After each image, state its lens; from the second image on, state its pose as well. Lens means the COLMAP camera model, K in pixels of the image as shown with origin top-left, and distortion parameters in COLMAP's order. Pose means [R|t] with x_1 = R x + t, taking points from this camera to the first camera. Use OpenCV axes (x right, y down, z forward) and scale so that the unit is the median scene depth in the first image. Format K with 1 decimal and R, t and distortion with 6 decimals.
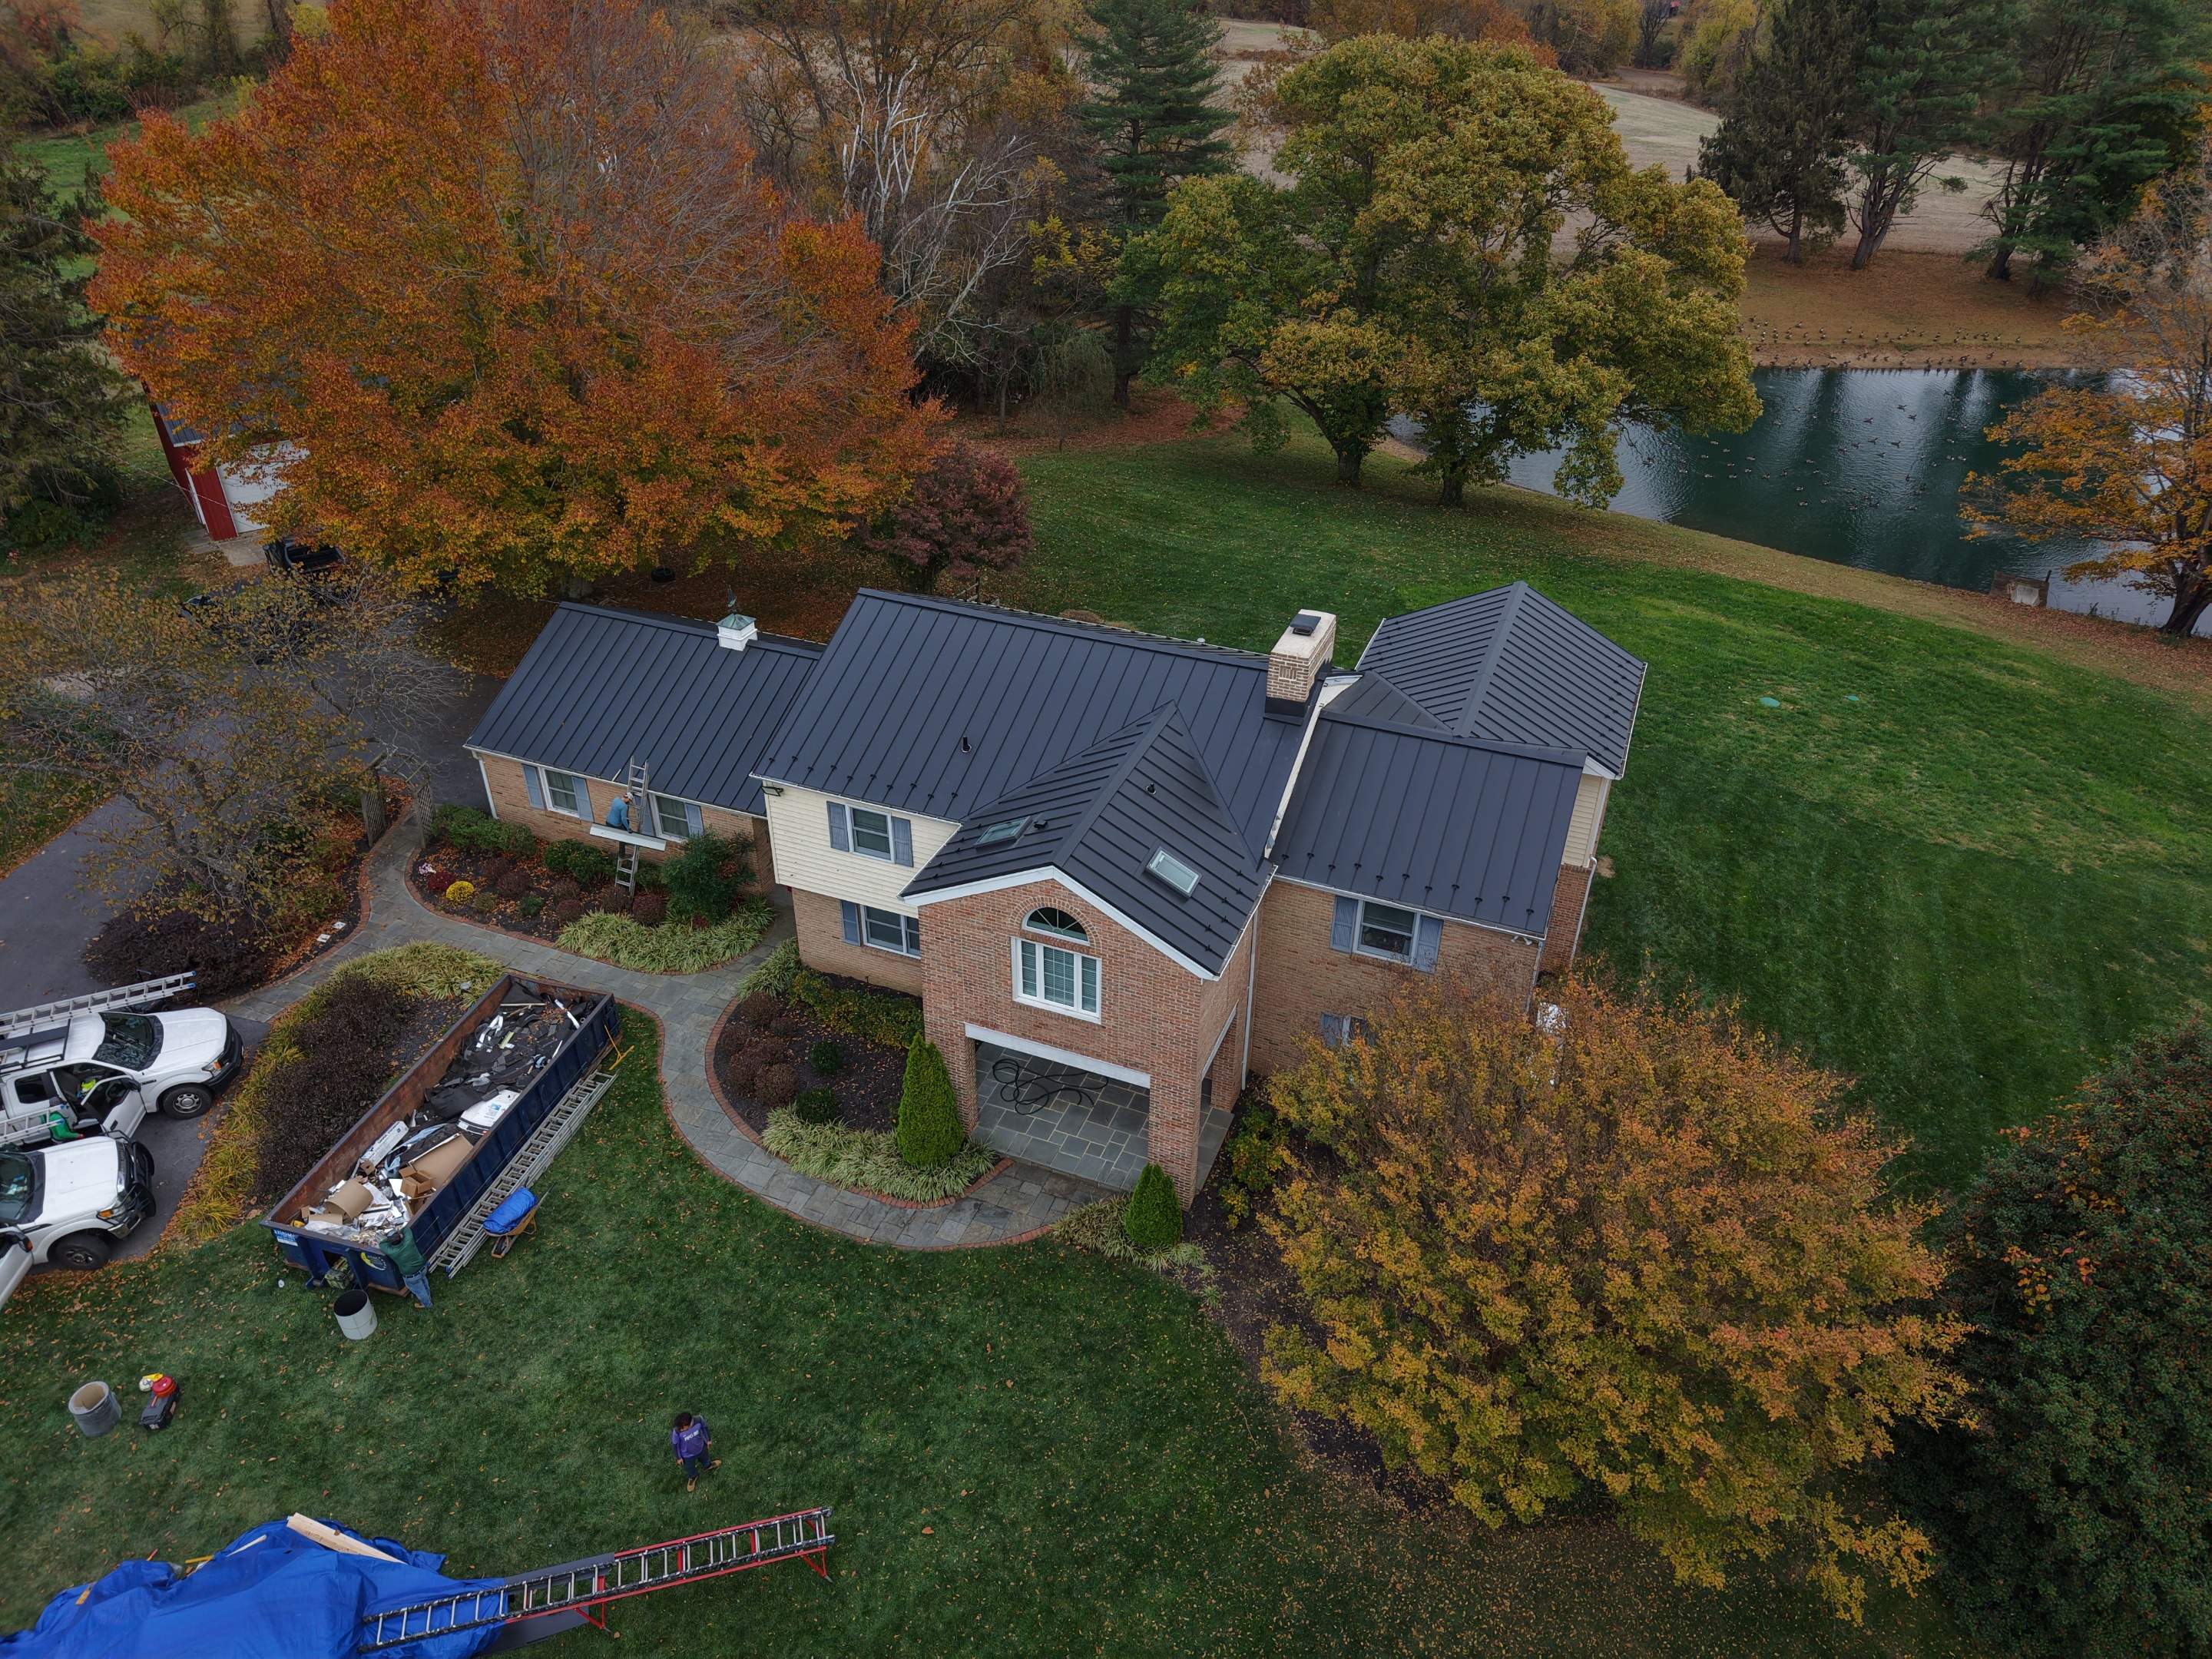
lens RADIAL K [[1555.6, 0, 1106.0], [0, 1555.6, 829.5], [0, 0, 1]] dist [-0.001717, -0.000303]
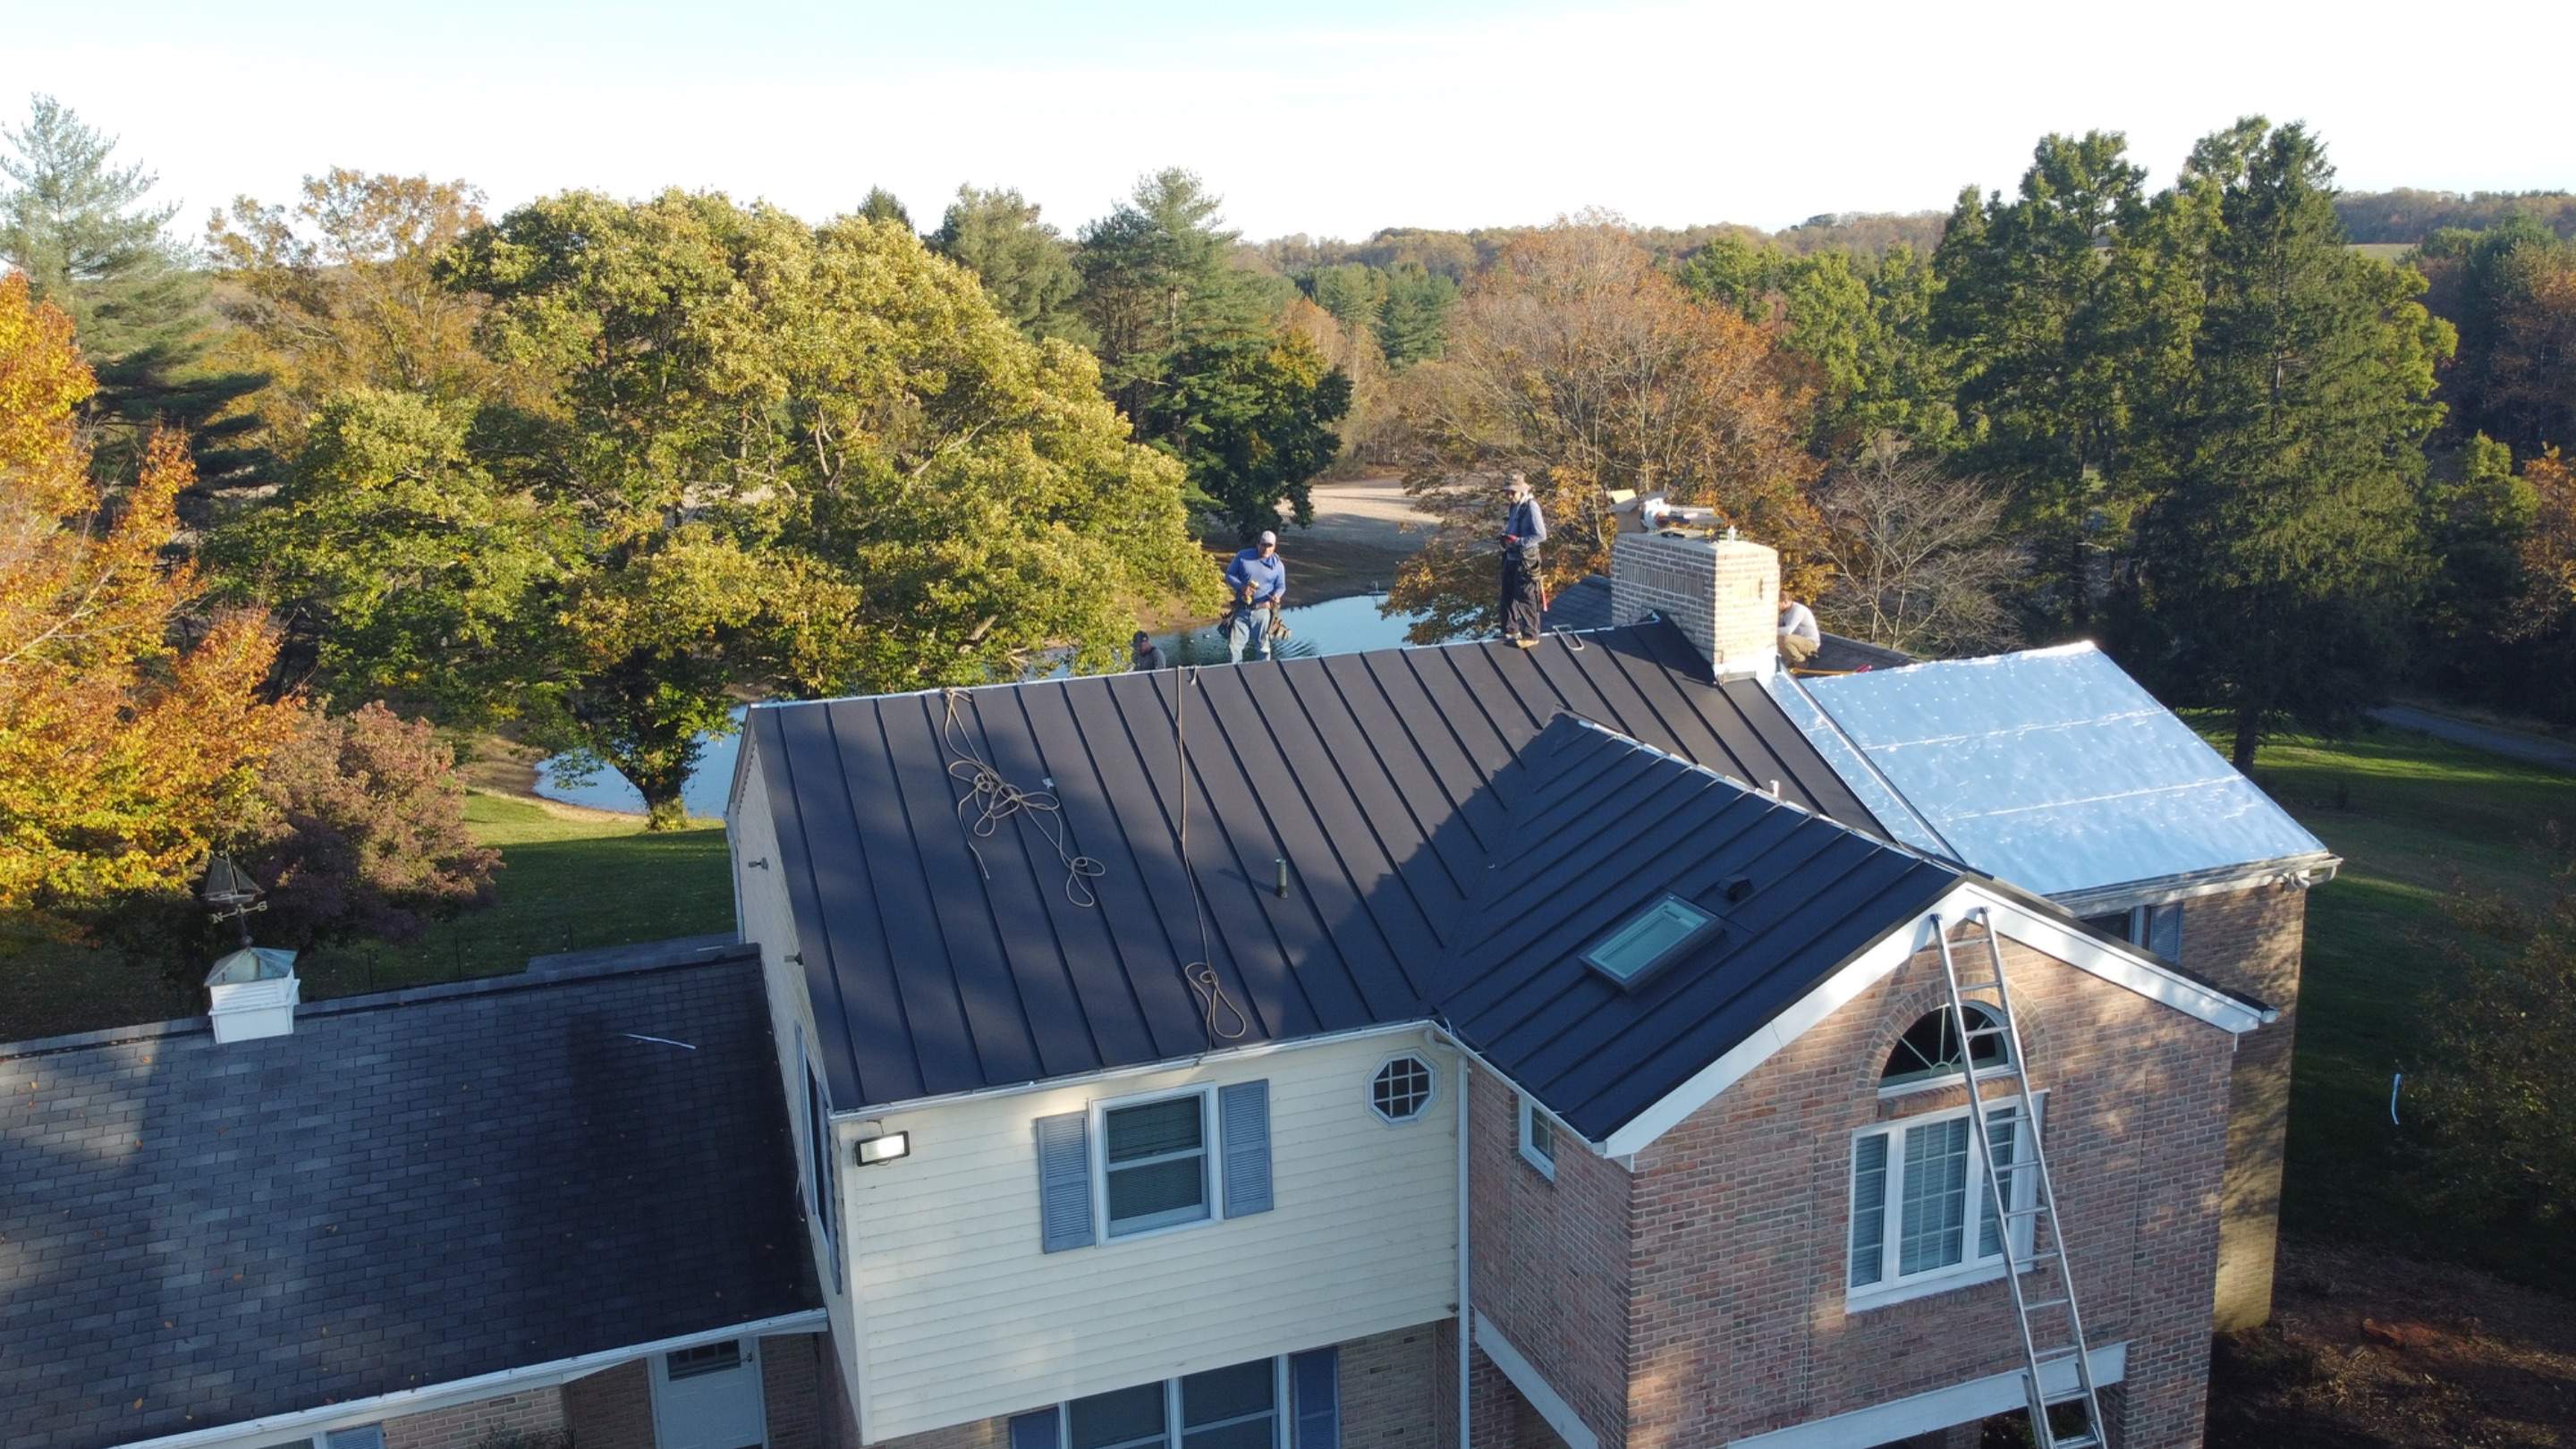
lens RADIAL K [[1954.9, 0, 1286.0], [0, 1954.9, 714.2], [0, 0, 1]] dist [-0.007392, 0.000190]
pose [[0.737665, -0.162904, 0.655219, -0.444469], [0.391642, 0.893745, -0.218714, 0.022351], [-0.549970, 0.417949, 0.723085, 0.596973]]
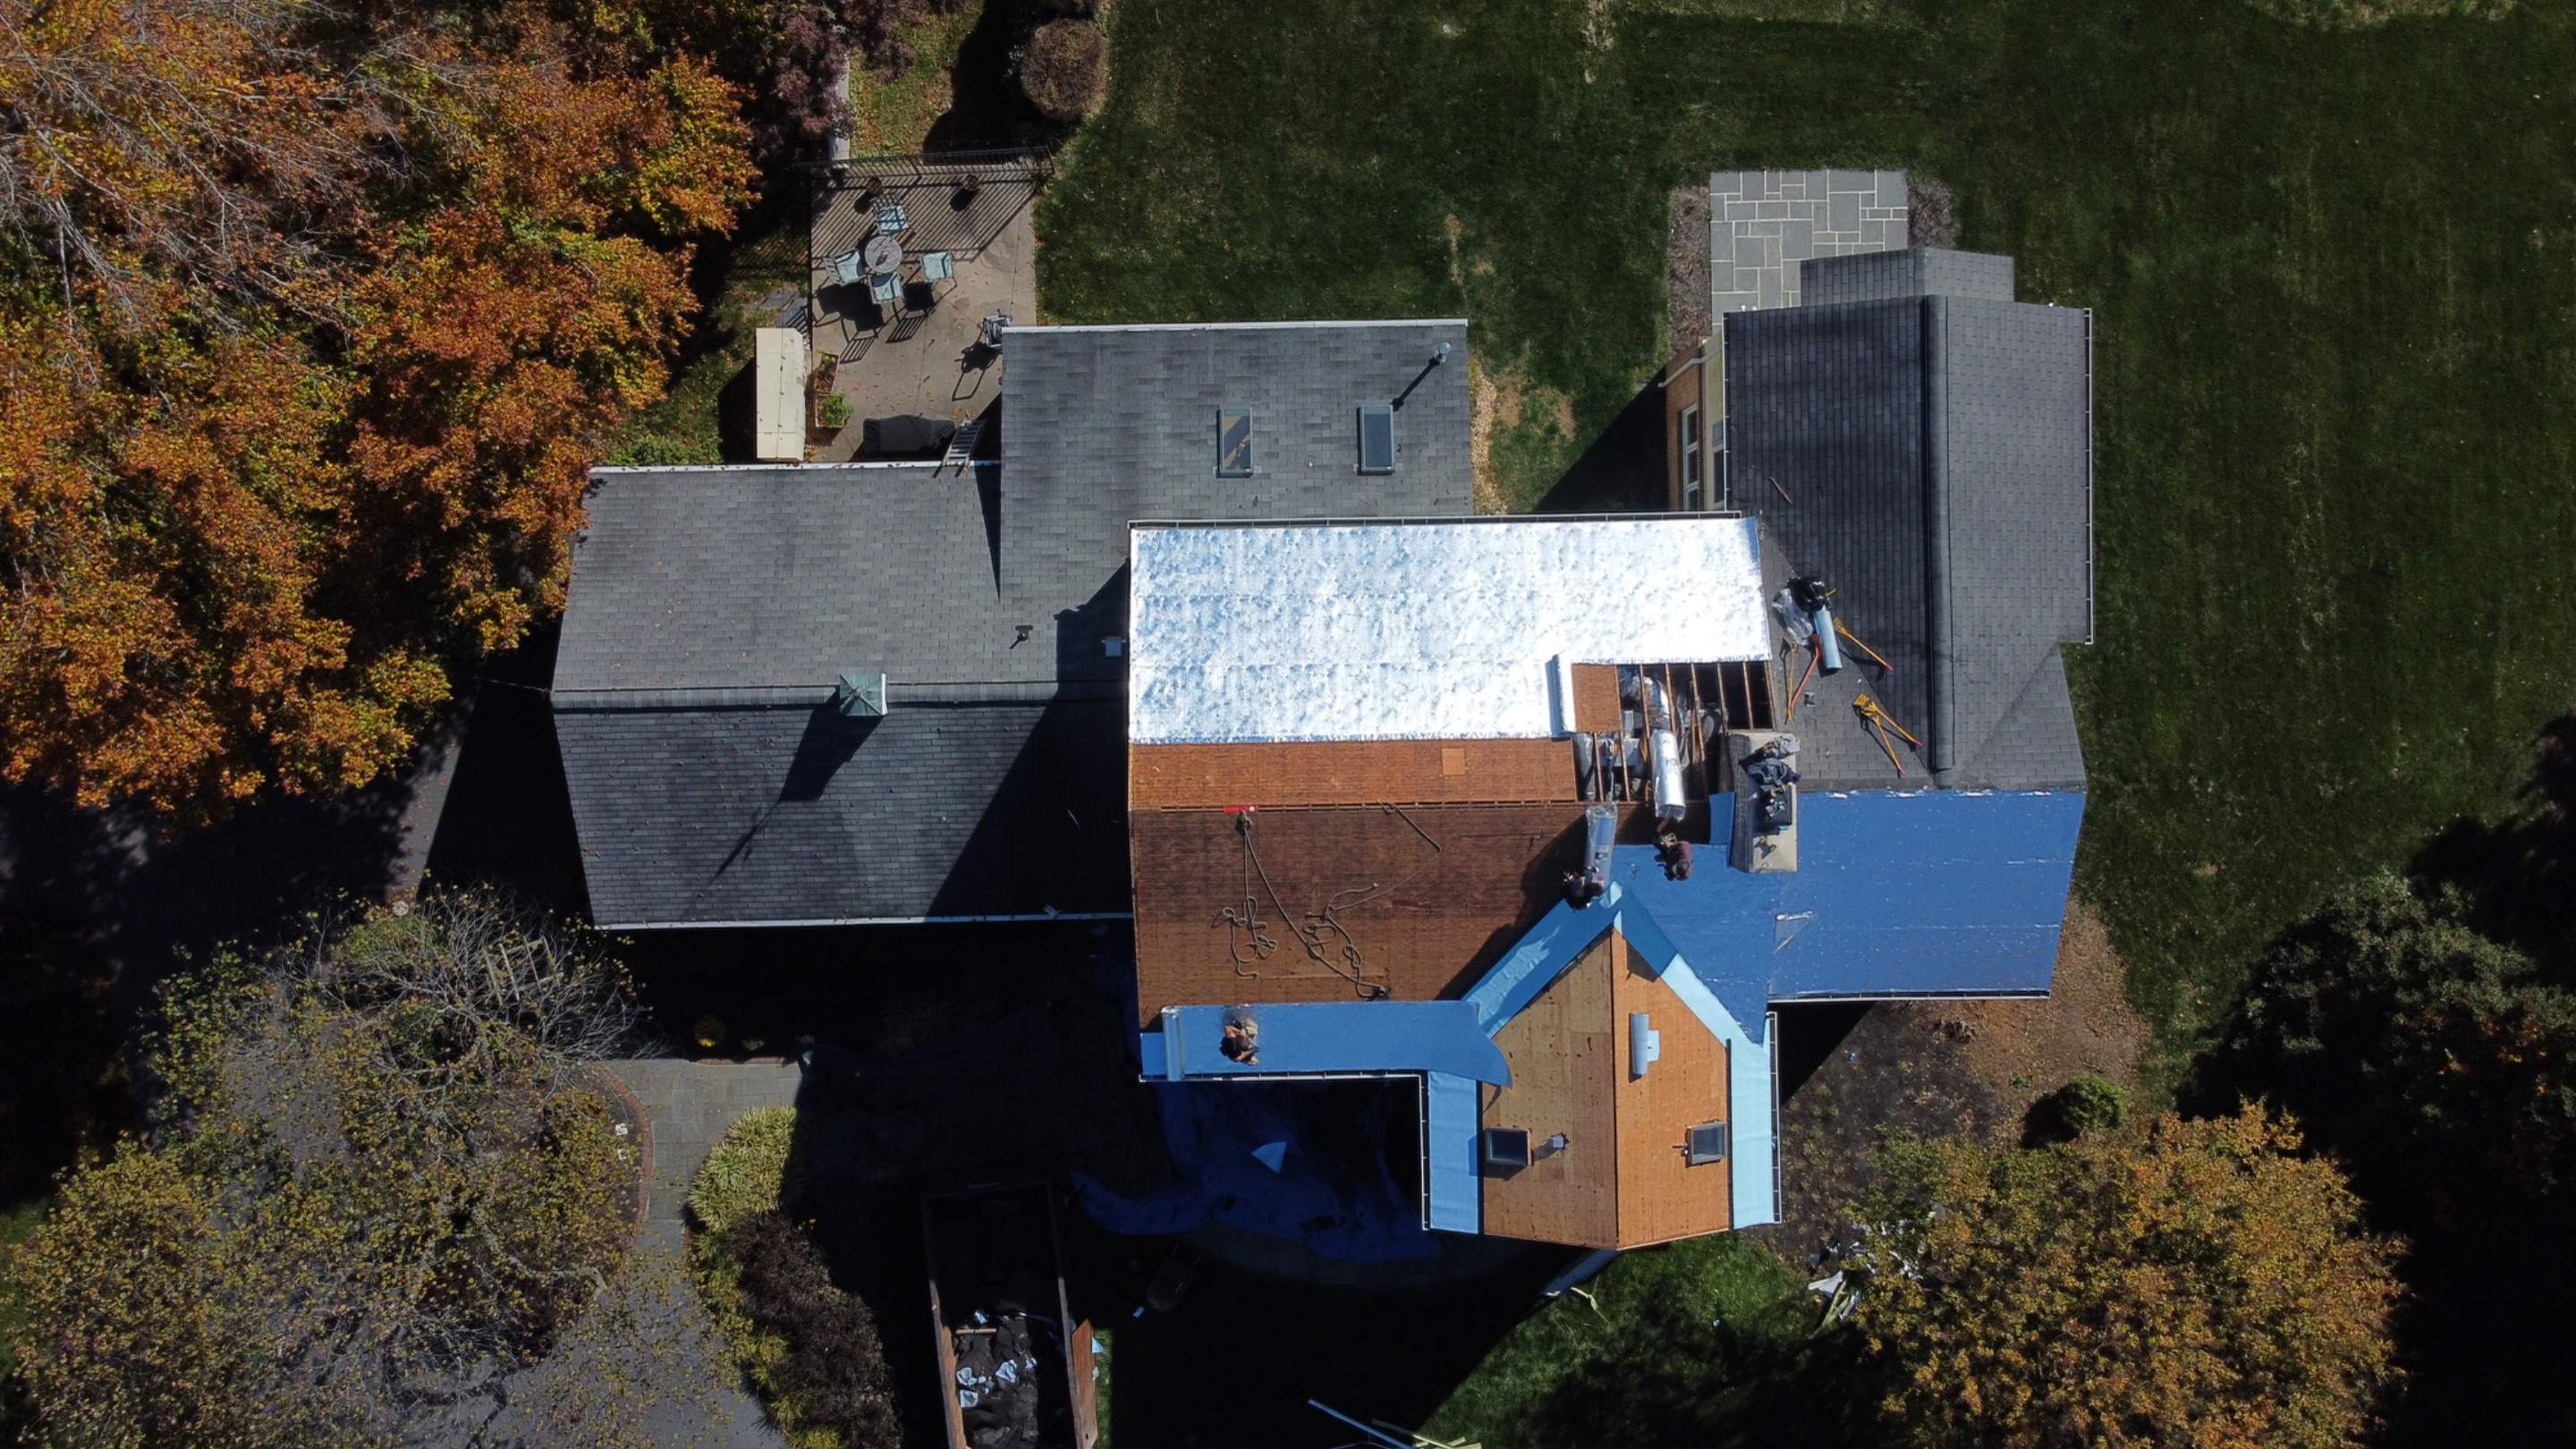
lens RADIAL K [[1961.5, 0, 1288.0], [0, 1961.5, 724.5], [0, 0, 1]] dist [-0.004352, 0.001126]
pose [[0.917991, -0.396580, 0.004203, -0.087663], [0.206750, 0.487567, 0.848253, -1.040496], [-0.338449, -0.777819, 0.529575, 0.579437]]
